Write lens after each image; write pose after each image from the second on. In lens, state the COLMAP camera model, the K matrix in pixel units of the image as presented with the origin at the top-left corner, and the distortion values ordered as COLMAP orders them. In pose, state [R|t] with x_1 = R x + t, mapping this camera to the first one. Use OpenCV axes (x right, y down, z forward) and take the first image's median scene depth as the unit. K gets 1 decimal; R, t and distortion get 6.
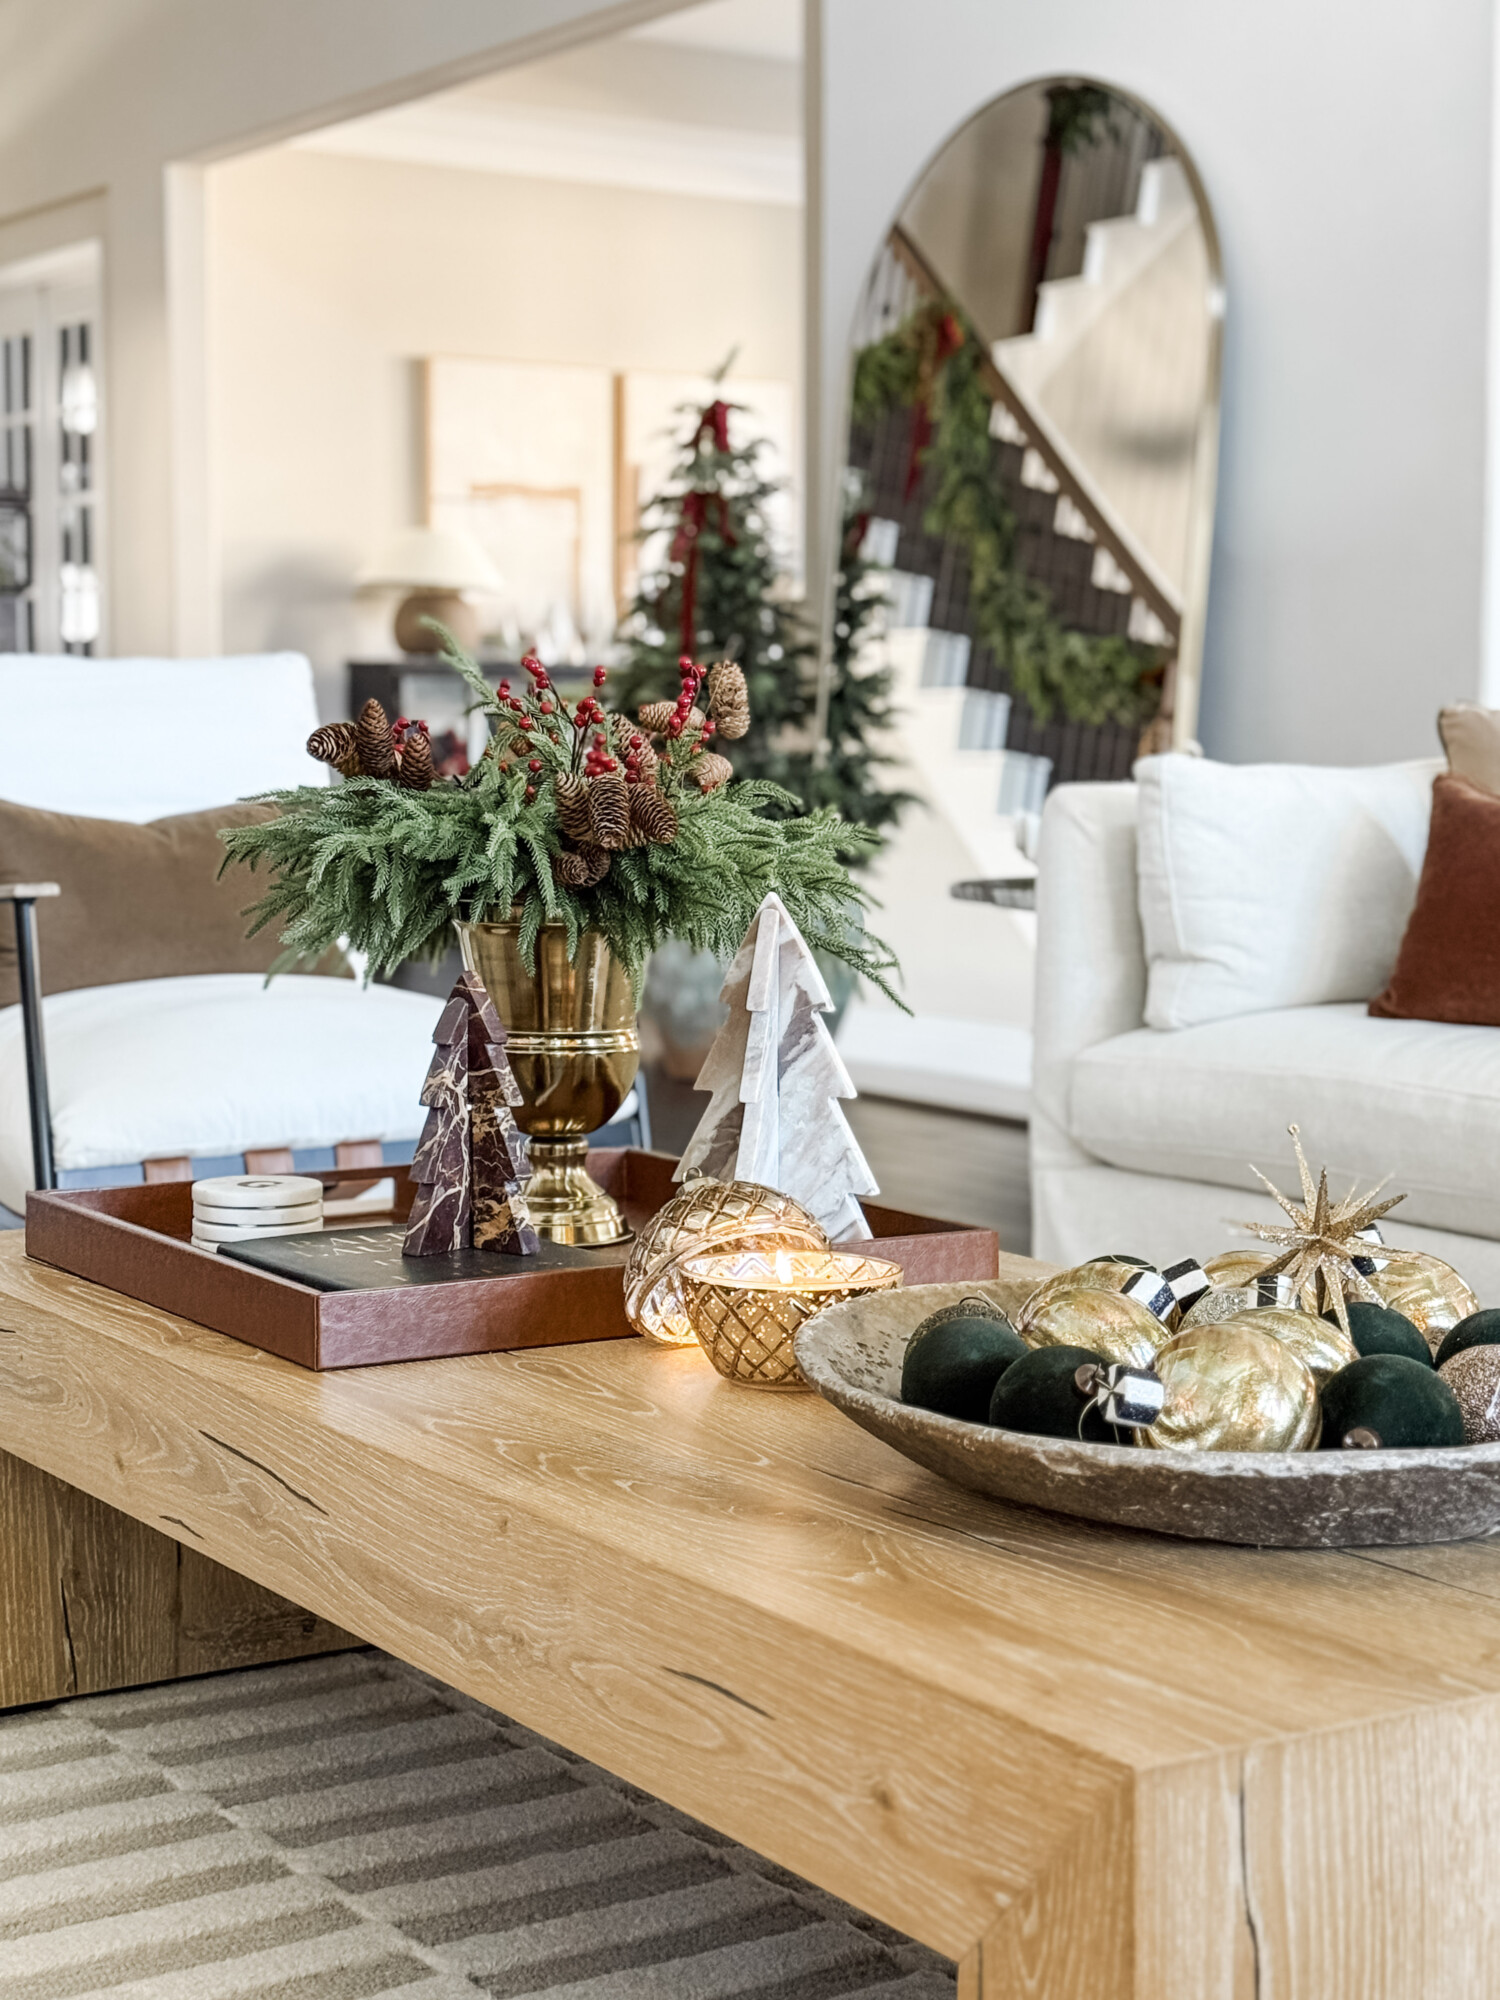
lens RADIAL K [[3330.2, 0, 750.0], [0, 3330.2, 1000.0], [0, 0, 1]] dist [0.000114, 0.000291]
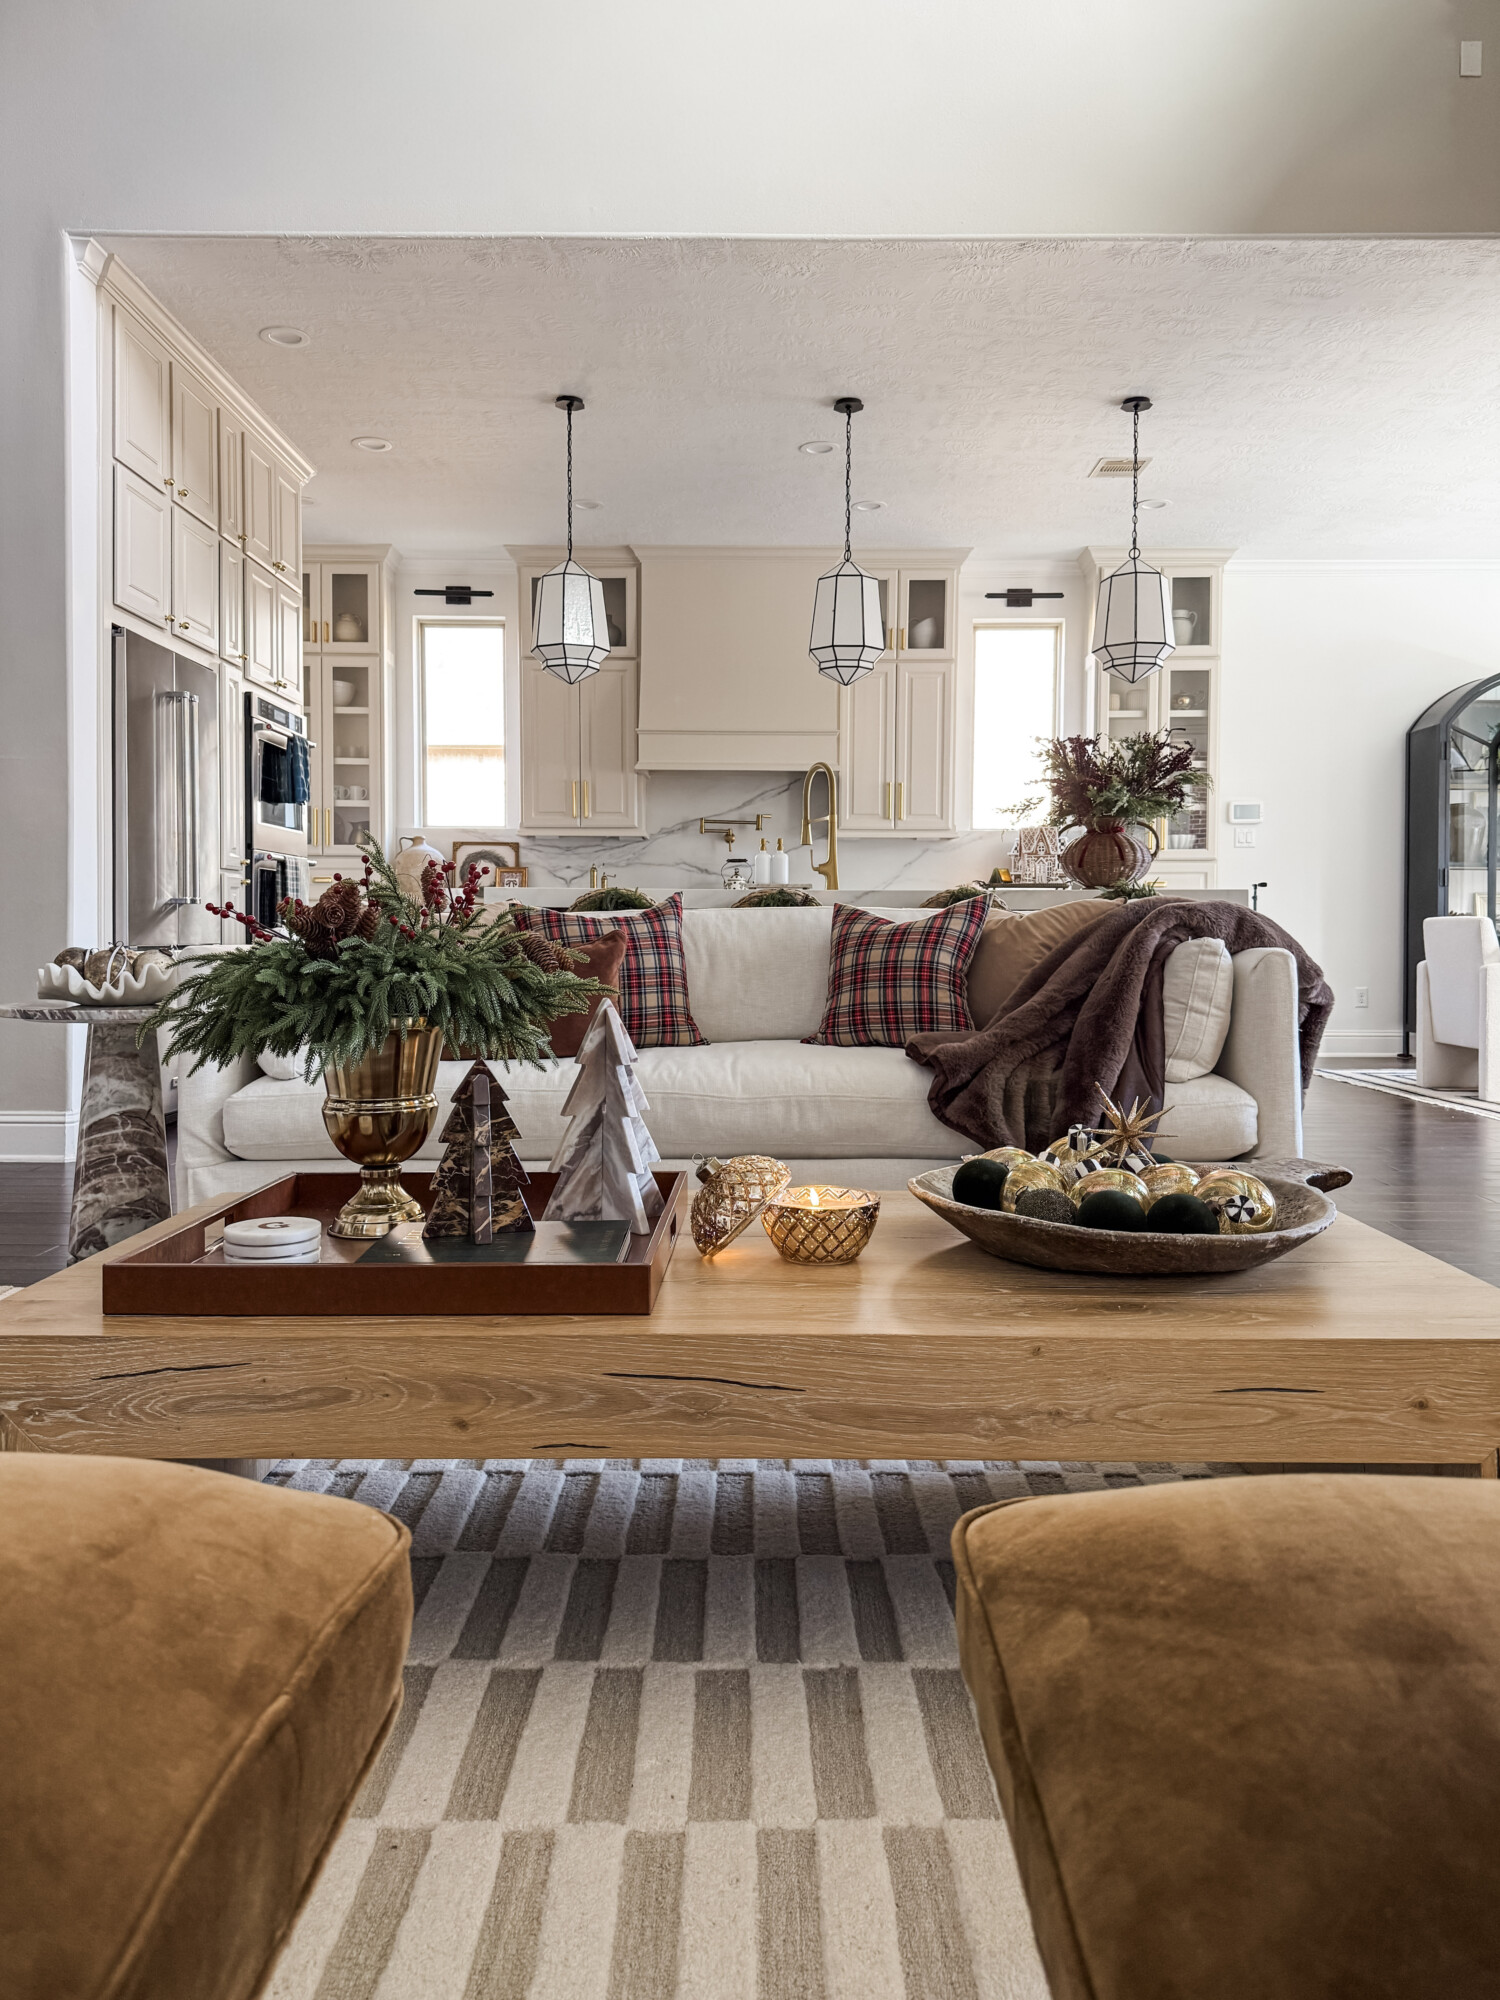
lens RADIAL K [[1395.2, 0, 750.0], [0, 1395.2, 1000.0], [0, 0, 1]] dist [-0.003437, -0.001807]
pose [[0.546601, -0.043154, 0.836281, -0.602488], [0.073897, 0.997261, 0.003160, -0.030392], [-0.834126, 0.060072, 0.548293, 0.571013]]
